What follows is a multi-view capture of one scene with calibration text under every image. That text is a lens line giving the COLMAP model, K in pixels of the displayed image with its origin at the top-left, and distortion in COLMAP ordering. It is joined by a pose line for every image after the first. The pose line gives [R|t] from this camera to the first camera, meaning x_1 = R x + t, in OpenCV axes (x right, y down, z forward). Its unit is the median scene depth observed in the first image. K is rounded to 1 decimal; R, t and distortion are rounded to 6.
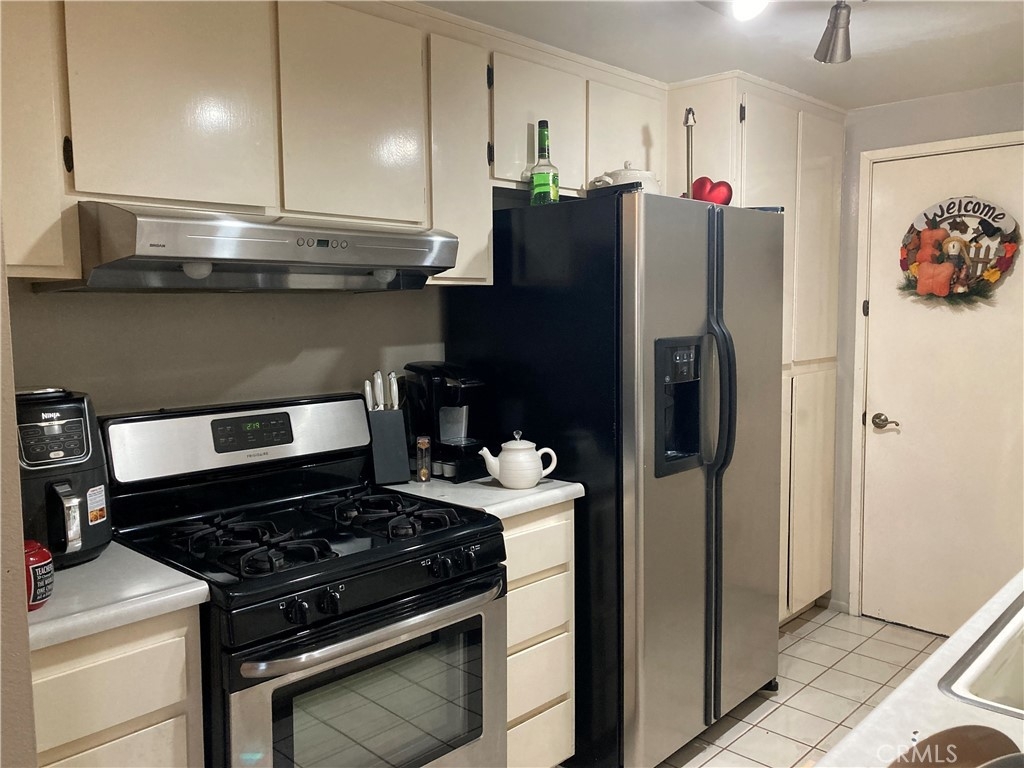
lens RADIAL K [[835.6, 0, 509.8], [0, 835.6, 389.7], [0, 0, 1]] dist [0.048682, -0.005236]
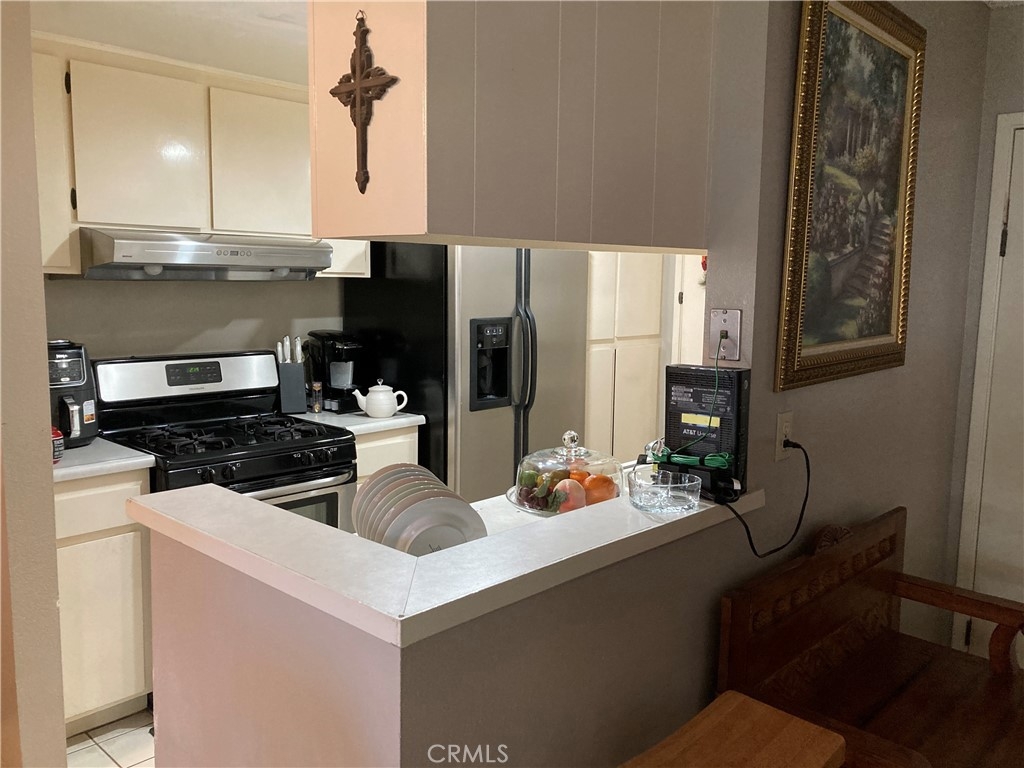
lens RADIAL K [[830.6, 0, 512.0], [0, 830.6, 384.0], [0, 0, 1]] dist [0.050880, 0.002095]
pose [[0.999692, 0.022861, 0.009704, 0.242107], [-0.023103, 0.999405, 0.025594, 0.016583], [-0.009113, -0.025810, 0.999625, -0.491062]]
